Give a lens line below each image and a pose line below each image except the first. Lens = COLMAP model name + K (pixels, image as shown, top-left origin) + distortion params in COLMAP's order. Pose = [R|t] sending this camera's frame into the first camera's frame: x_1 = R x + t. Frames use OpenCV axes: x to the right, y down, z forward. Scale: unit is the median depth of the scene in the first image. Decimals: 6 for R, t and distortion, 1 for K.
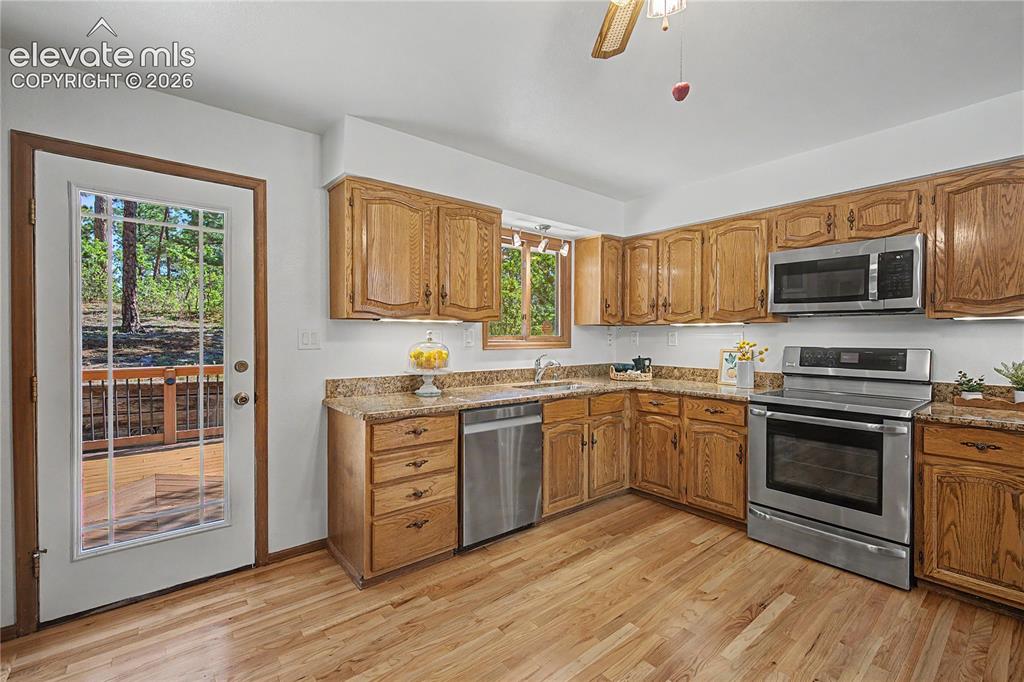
lens RADIAL K [[438.8, 0, 511.1], [0, 438.8, 339.1], [0, 0, 1]] dist [-0.004061, -0.000628]
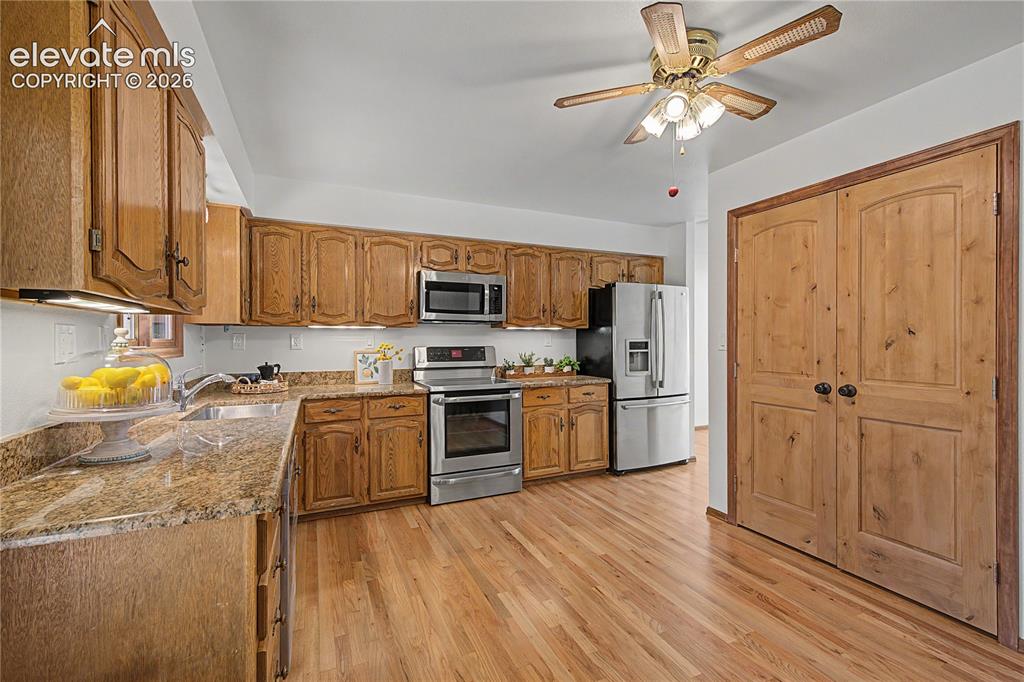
lens RADIAL K [[440.2, 0, 507.2], [0, 440.2, 341.4], [0, 0, 1]] dist [0.002946, -0.000045]
pose [[0.255601, -0.006039, 0.966764, -0.551352], [0.008824, 0.999953, 0.003913, -0.001436], [-0.966742, 0.007531, 0.255642, 0.467023]]
